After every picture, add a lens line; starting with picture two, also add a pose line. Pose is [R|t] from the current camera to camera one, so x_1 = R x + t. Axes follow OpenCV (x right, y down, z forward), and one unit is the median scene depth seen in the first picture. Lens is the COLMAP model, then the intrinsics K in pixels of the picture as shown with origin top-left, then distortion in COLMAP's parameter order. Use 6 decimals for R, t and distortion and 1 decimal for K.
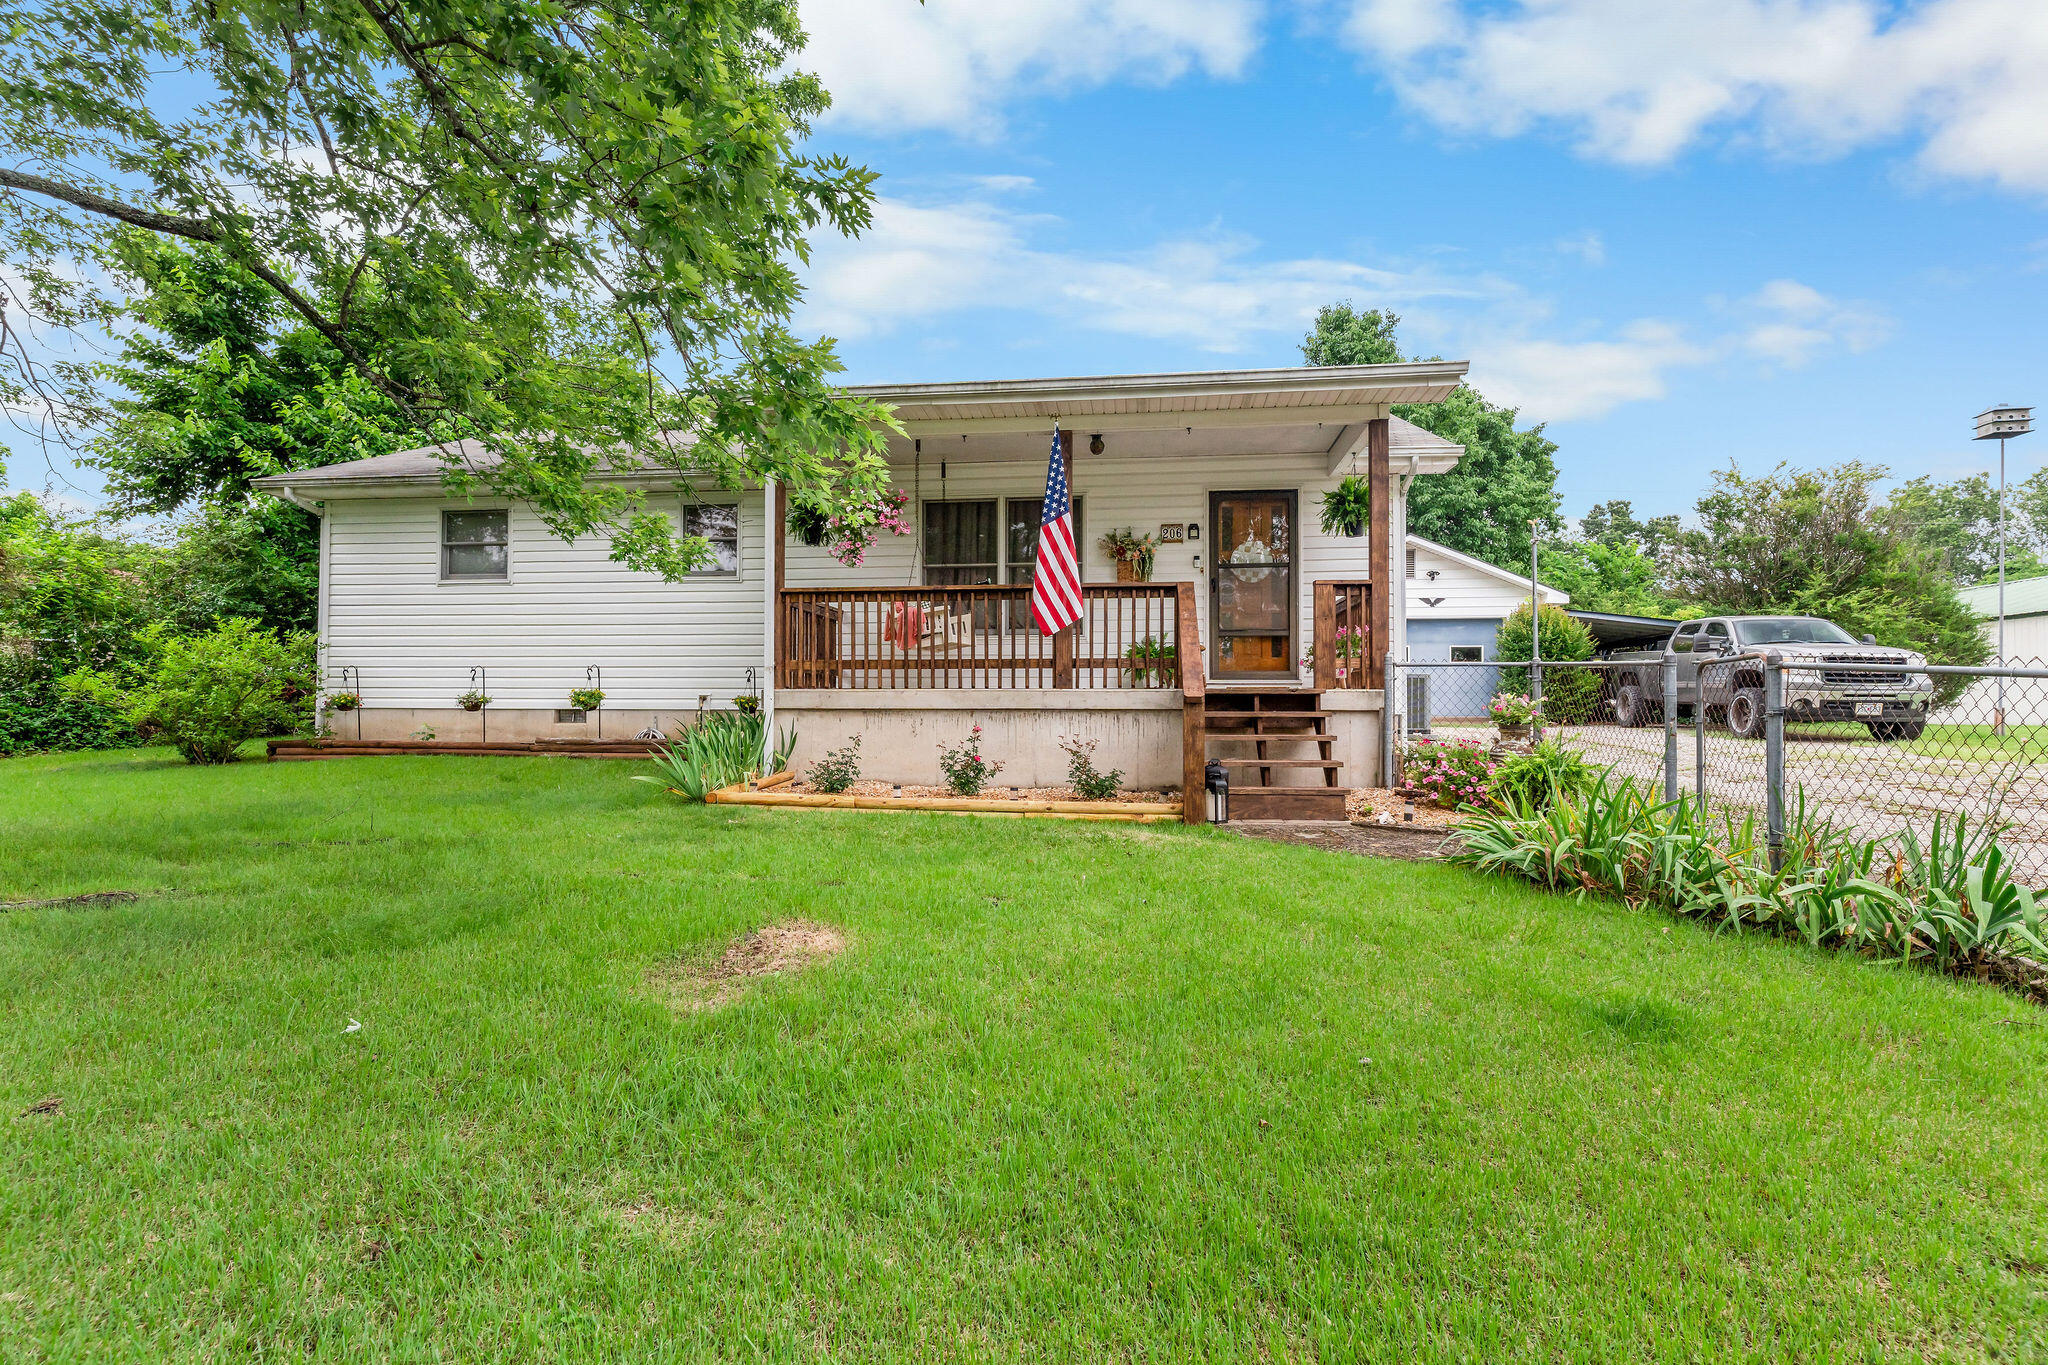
lens RADIAL K [[988.8, 0, 1021.4], [0, 988.8, 699.5], [0, 0, 1]] dist [0.002223, 0.000262]
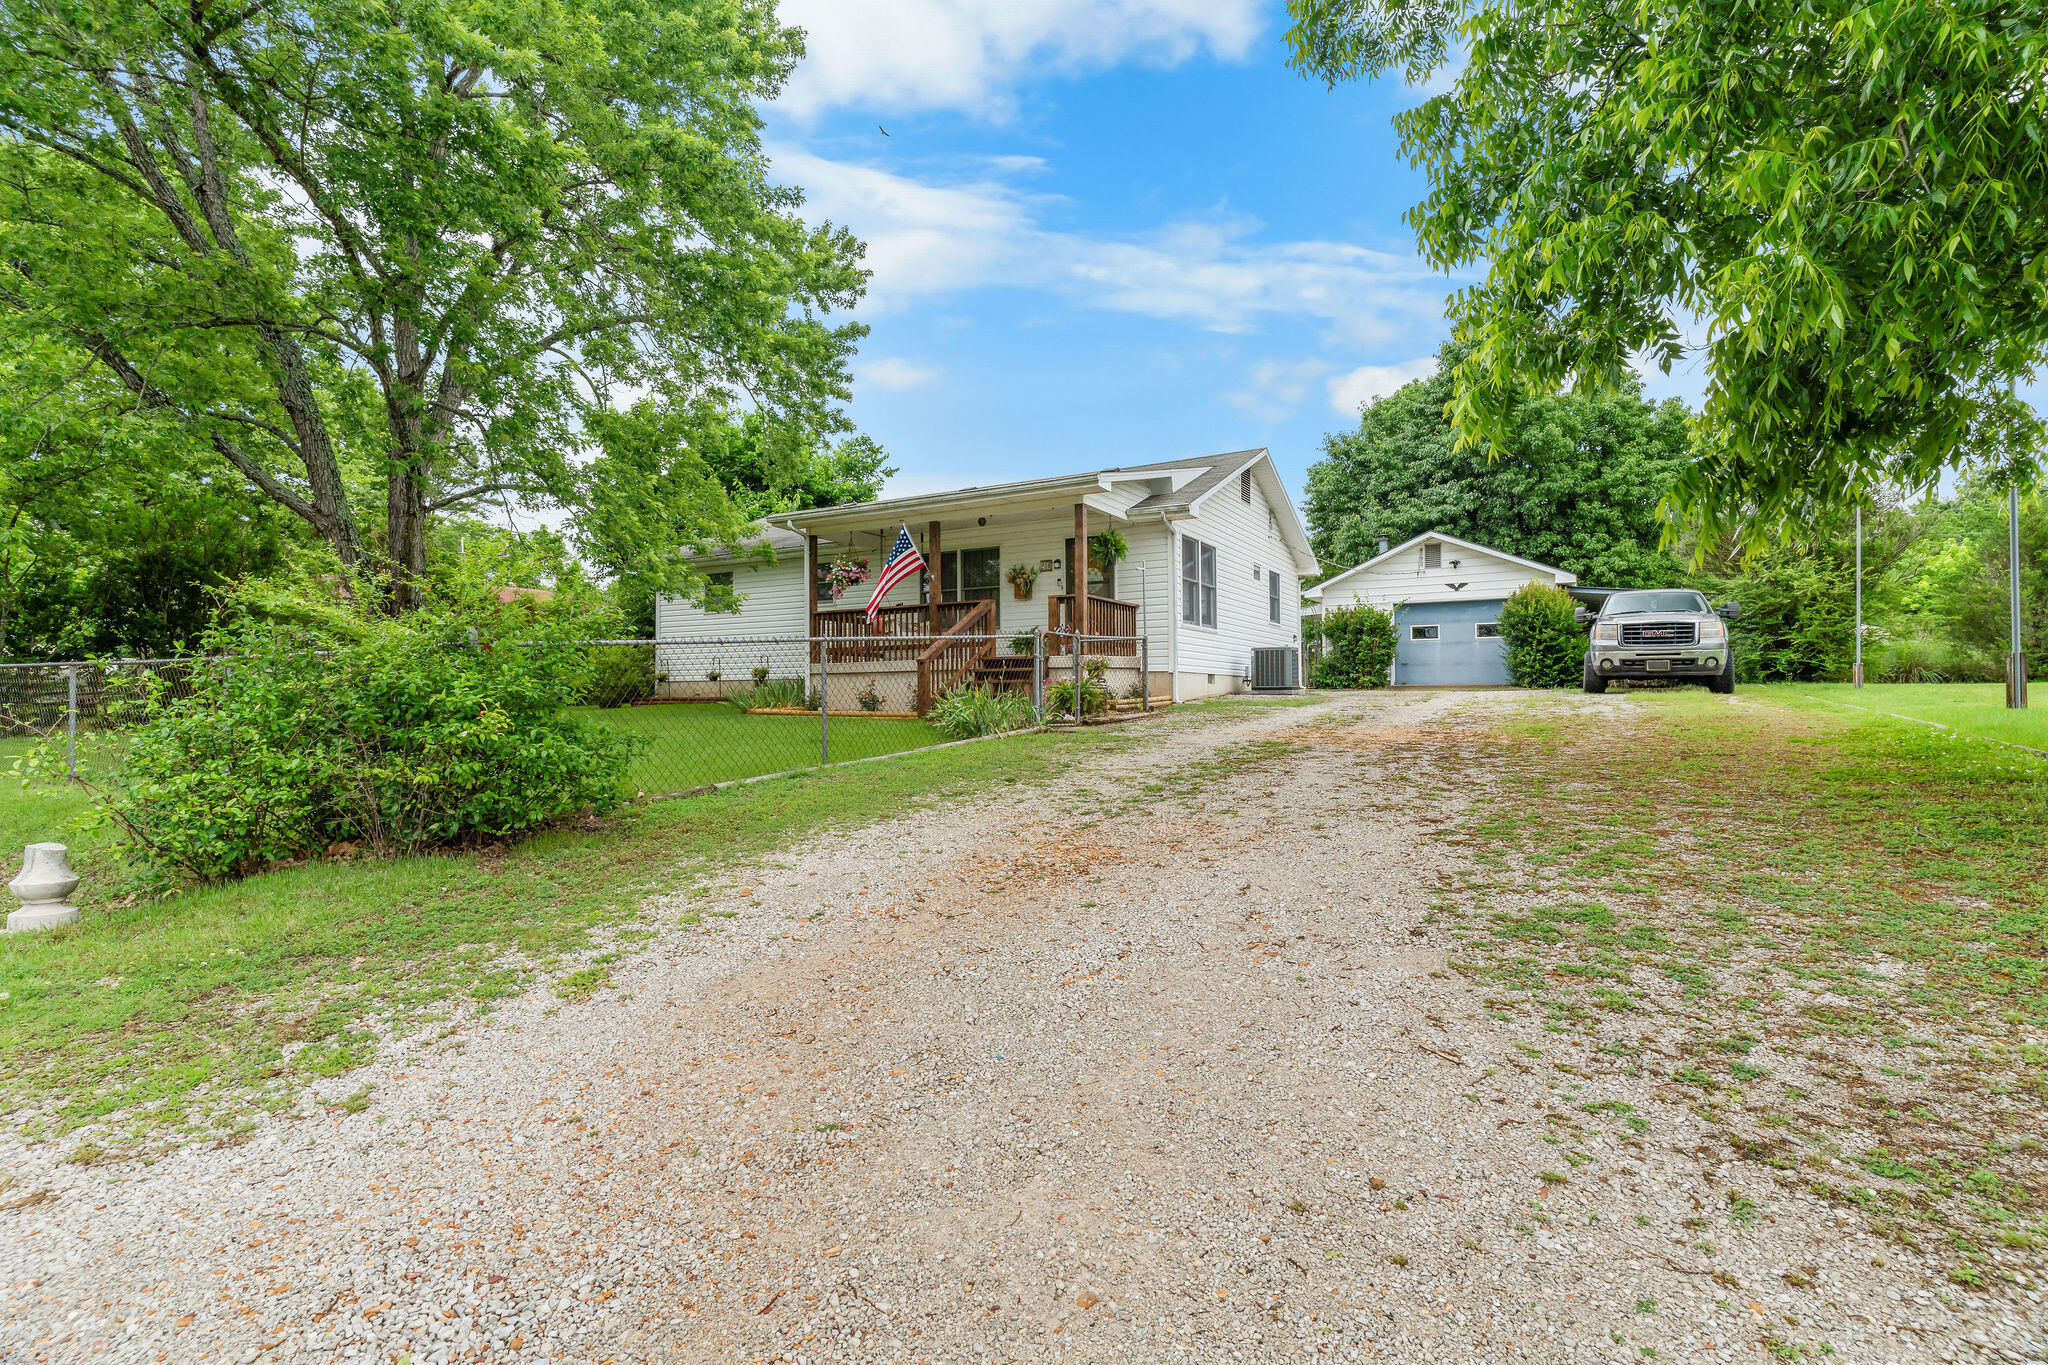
lens RADIAL K [[974.4, 0, 1018.4], [0, 974.4, 699.7], [0, 0, 1]] dist [0.001668, -0.000065]
pose [[0.921691, -0.007394, -0.387855, 0.701899], [0.010316, 0.999932, 0.005453, 0.043331], [0.387789, -0.009027, 0.921704, -0.489324]]
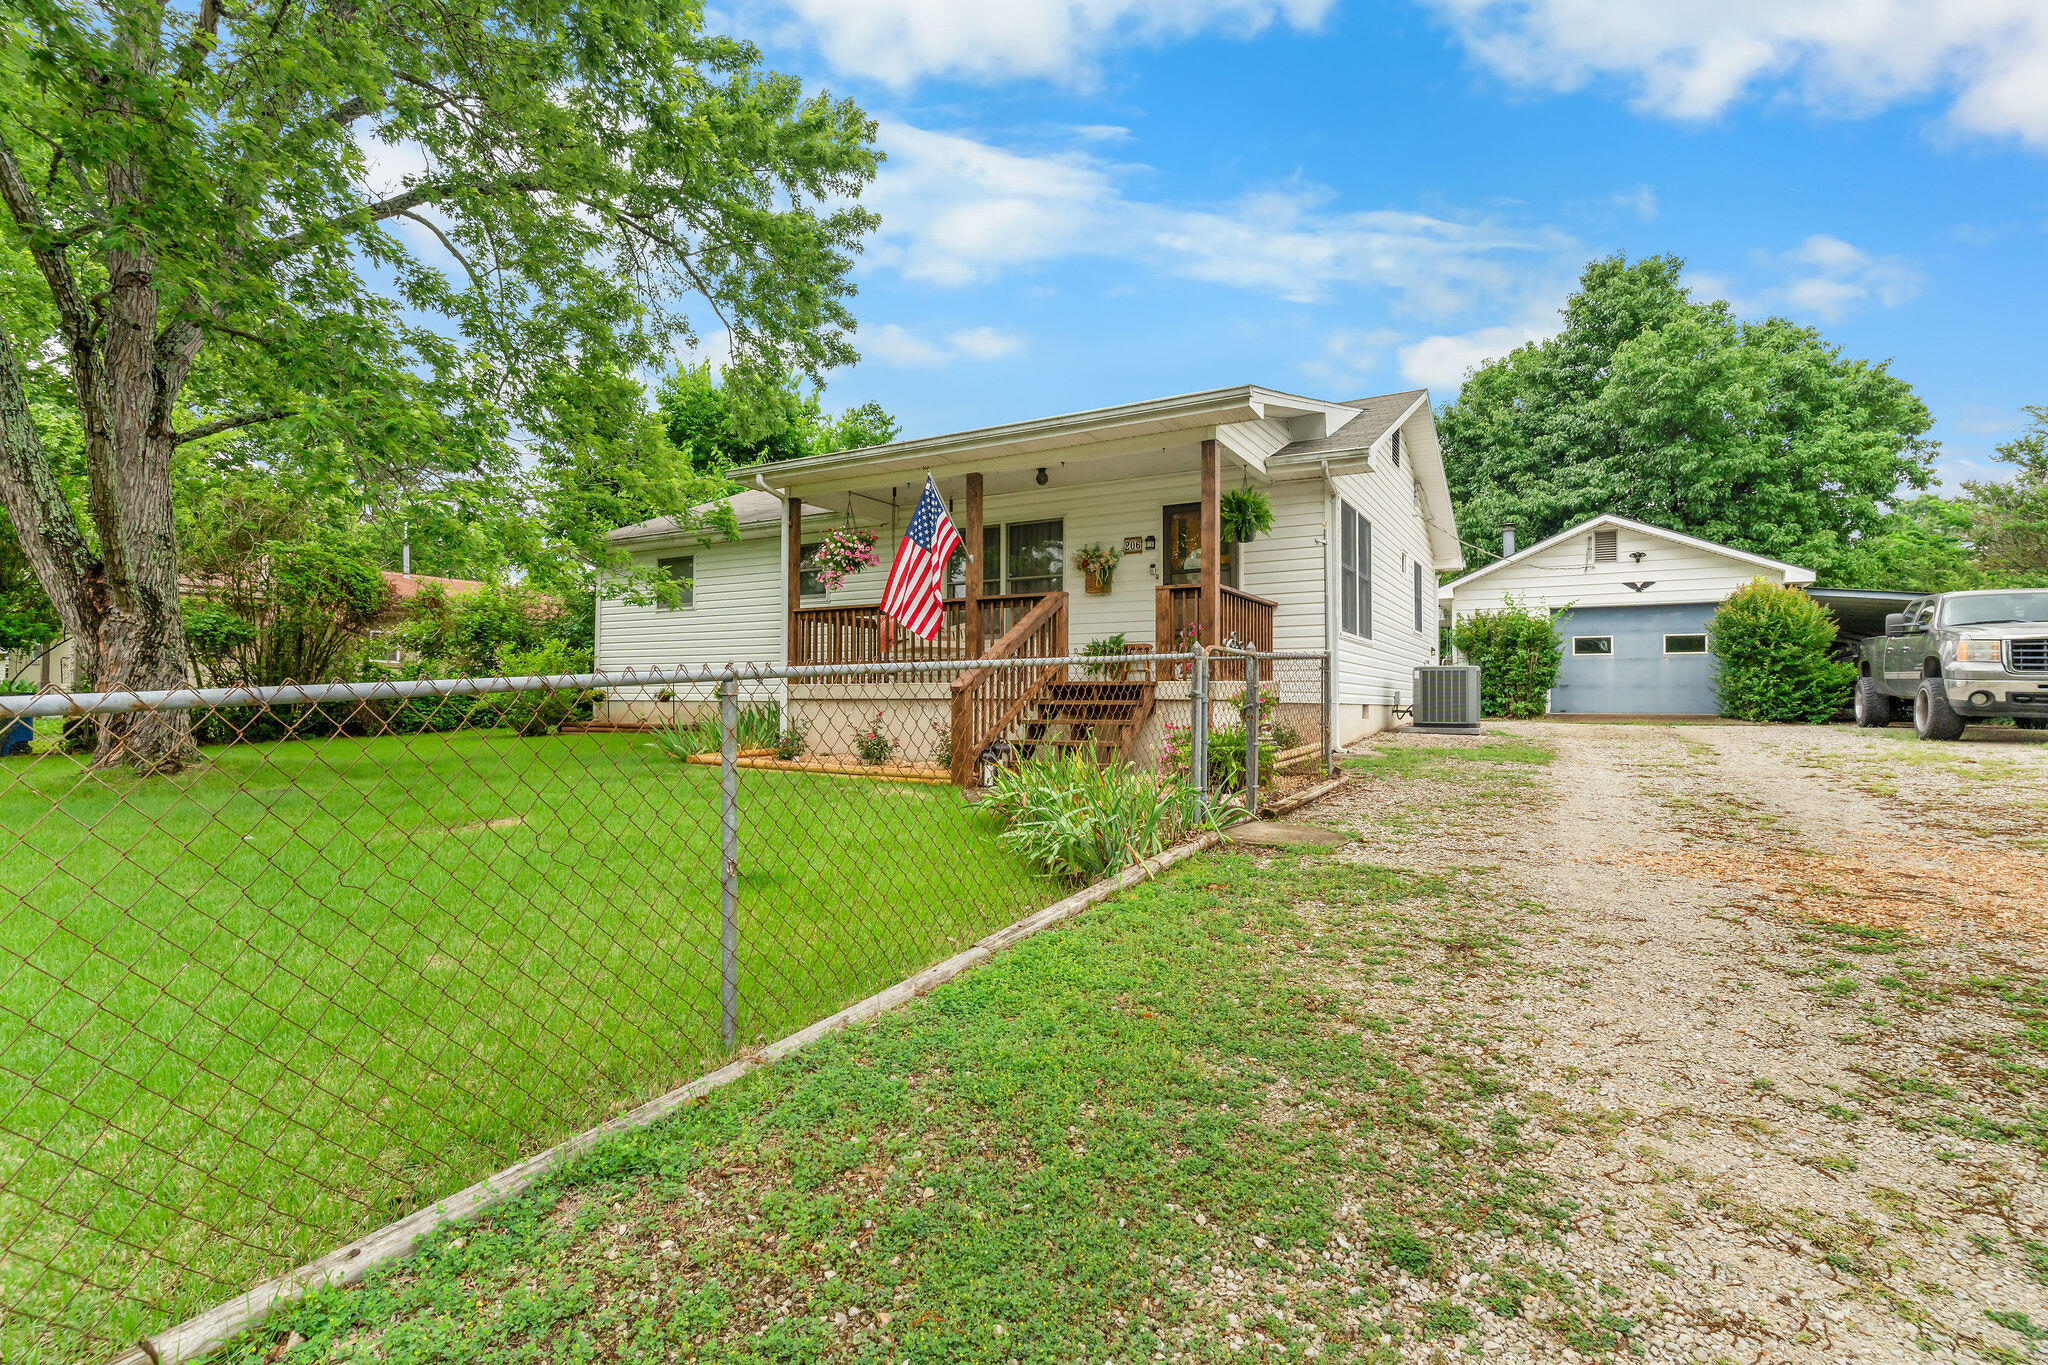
lens RADIAL K [[974.4, 0, 1018.4], [0, 974.4, 699.7], [0, 0, 1]] dist [0.001668, -0.000065]
pose [[0.918829, 0.000906, -0.394655, 0.450806], [-0.000401, 0.999999, 0.001361, 0.006699], [0.394656, -0.001092, 0.918828, -0.073787]]
